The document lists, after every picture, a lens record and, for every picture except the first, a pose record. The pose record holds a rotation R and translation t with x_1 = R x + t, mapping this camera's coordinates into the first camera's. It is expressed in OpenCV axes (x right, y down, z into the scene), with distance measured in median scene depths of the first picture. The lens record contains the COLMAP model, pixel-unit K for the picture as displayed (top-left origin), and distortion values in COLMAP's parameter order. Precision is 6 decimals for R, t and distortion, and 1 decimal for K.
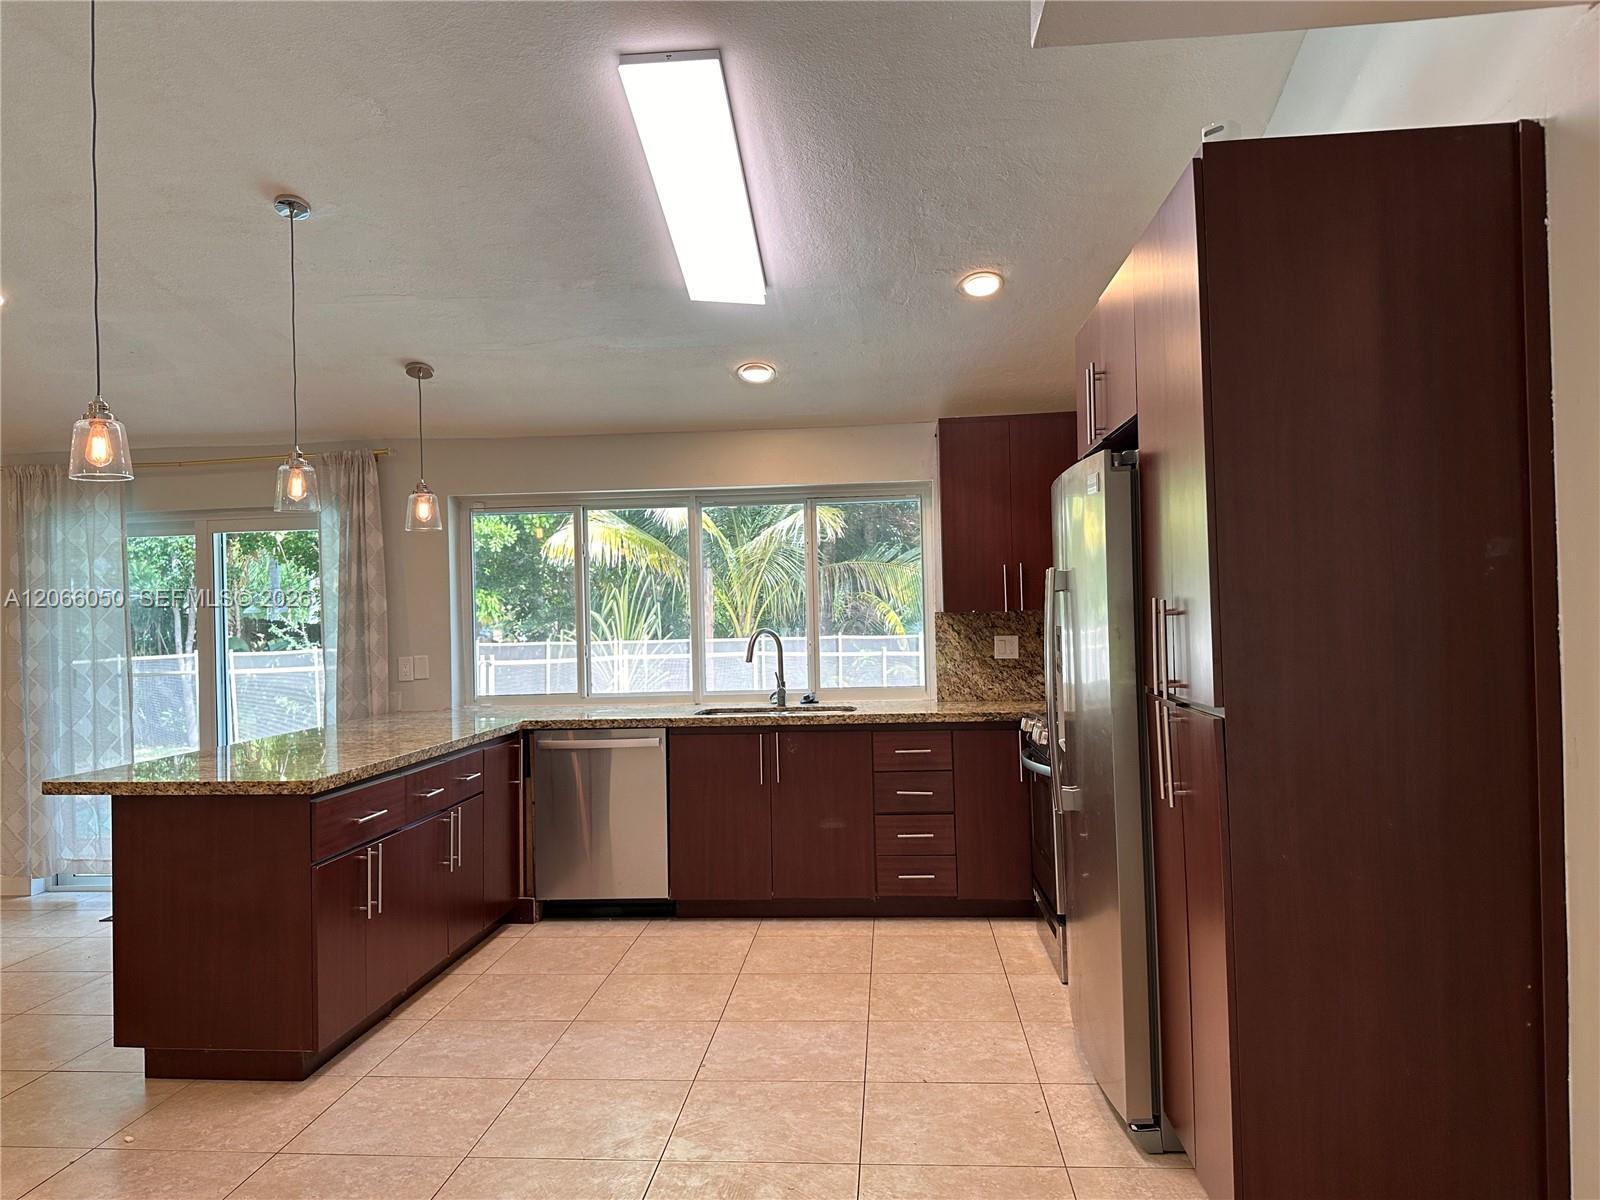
lens RADIAL K [[1141.1, 0, 800.0], [0, 1141.1, 600.0], [0, 0, 1]] dist [0.192690, -0.382017]
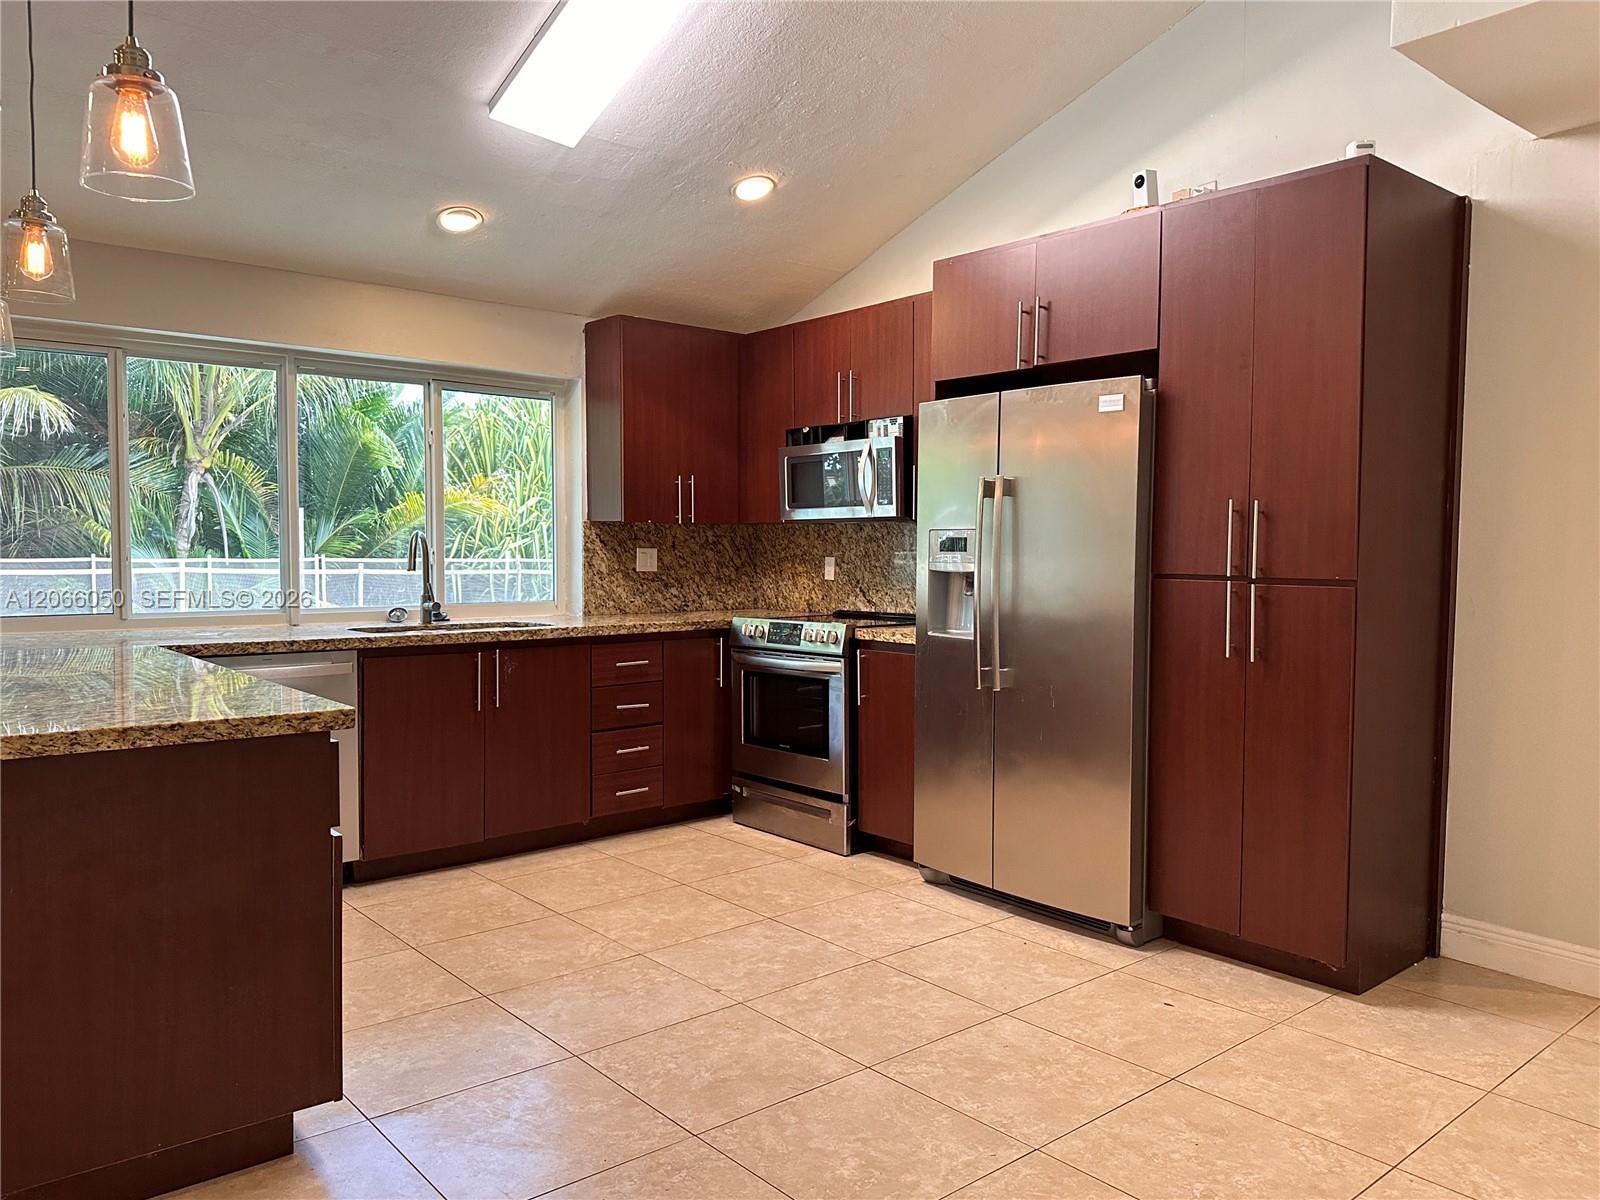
lens RADIAL K [[1141.1, 0, 800.0], [0, 1141.1, 600.0], [0, 0, 1]] dist [0.192690, -0.382017]
pose [[0.703492, -0.003759, 0.710693, -0.532719], [-0.032469, 0.998772, 0.037423, 0.042114], [-0.709961, -0.049403, 0.702506, 0.249764]]
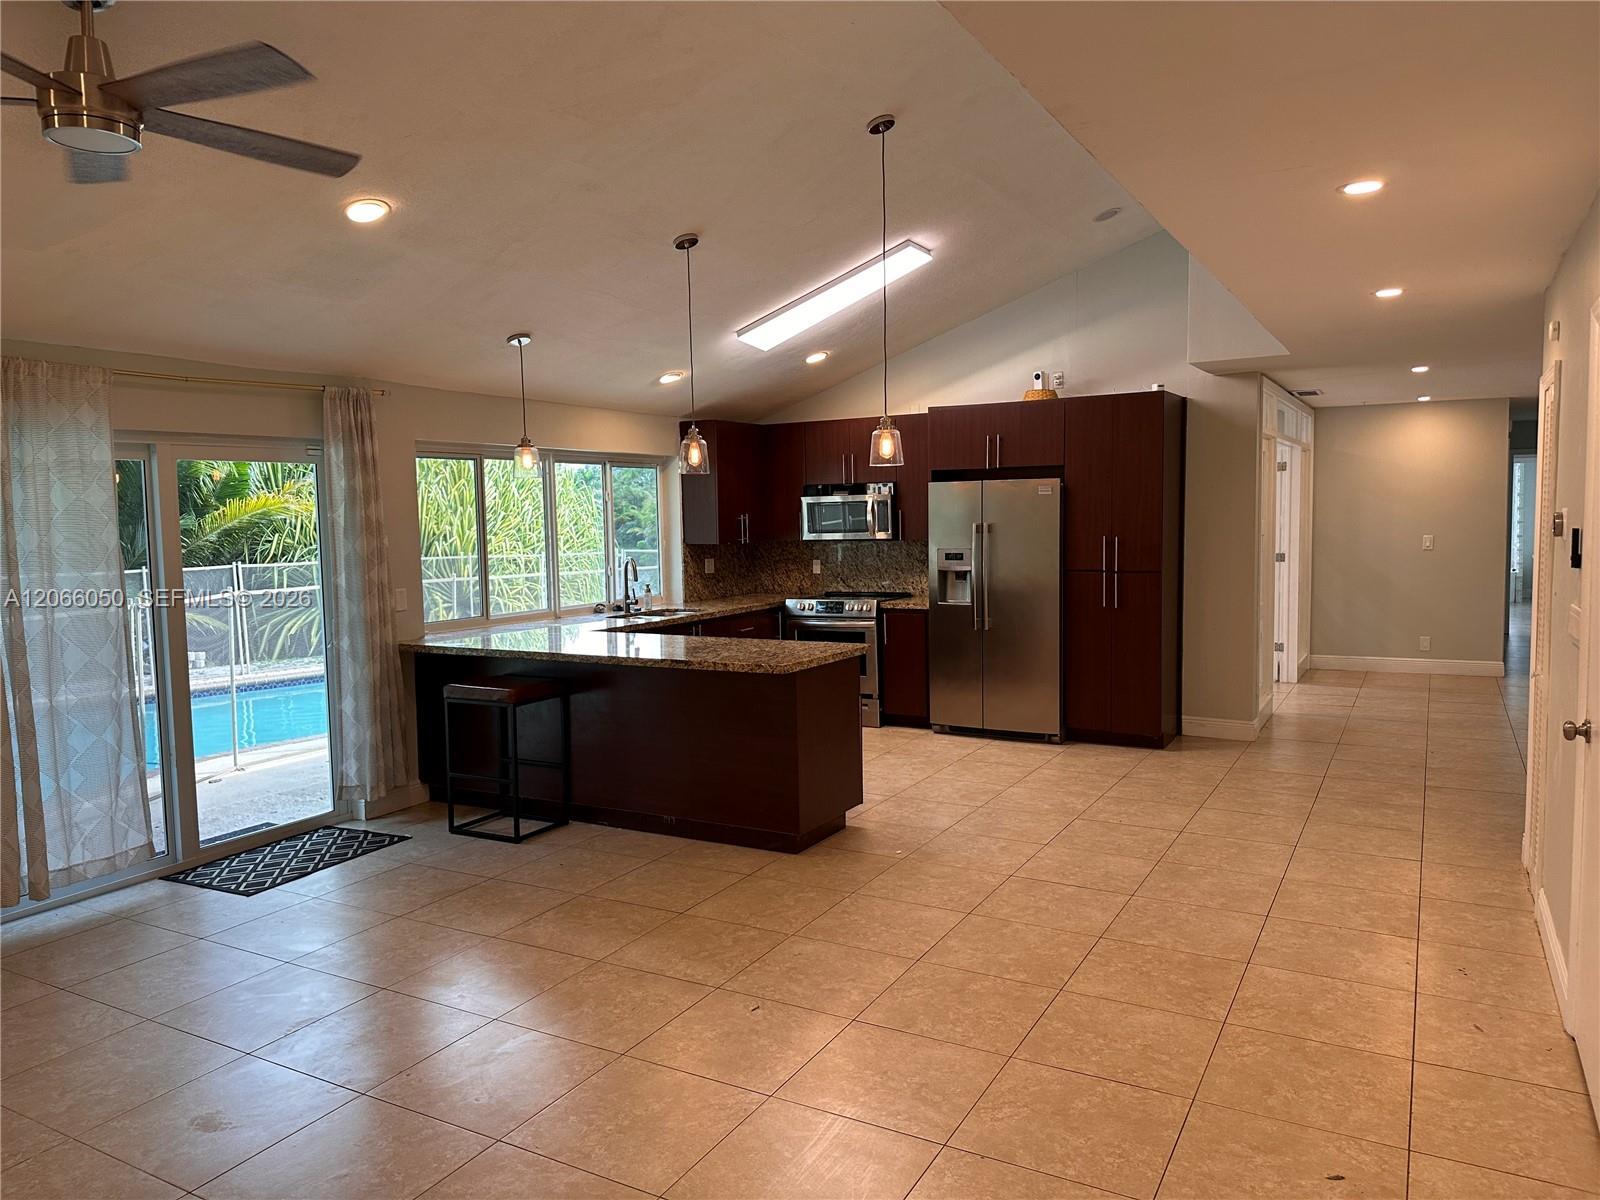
lens RADIAL K [[1099.7, 0, 767.0], [0, 1099.7, 597.9], [0, 0, 1]] dist [0.039861, -0.001396]
pose [[0.430778, -0.051180, 0.901006, -1.426607], [-0.003374, 0.998292, 0.058320, -0.004707], [-0.902452, -0.028163, 0.429869, 0.331414]]
